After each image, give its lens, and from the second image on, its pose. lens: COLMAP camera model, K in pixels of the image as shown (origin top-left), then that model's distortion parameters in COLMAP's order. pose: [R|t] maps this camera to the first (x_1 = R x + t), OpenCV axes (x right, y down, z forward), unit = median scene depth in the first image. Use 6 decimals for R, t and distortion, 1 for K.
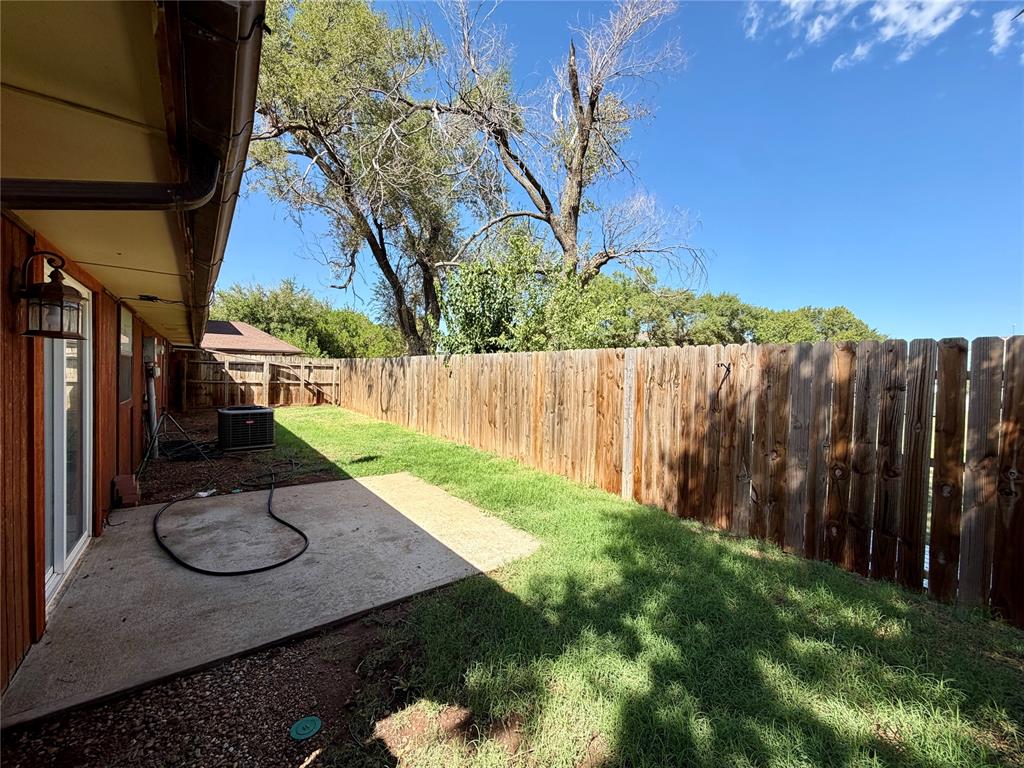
lens RADIAL K [[407.3, 0, 510.4], [0, 407.3, 383.8], [0, 0, 1]] dist [-0.000021, 0.000086]
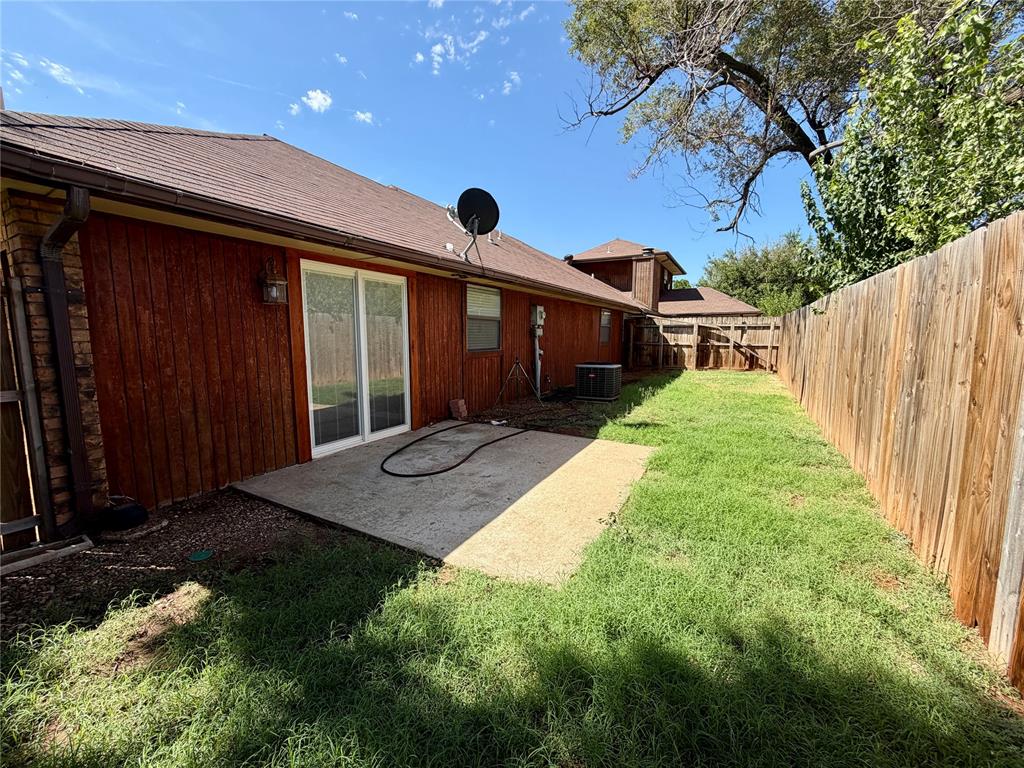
lens RADIAL K [[407.3, 0, 510.4], [0, 407.3, 383.8], [0, 0, 1]] dist [-0.000021, 0.000086]
pose [[0.391404, 0.087278, -0.916071, 0.459162], [-0.014485, 0.995953, 0.088700, 0.032506], [0.920105, -0.021448, 0.391085, 0.554313]]
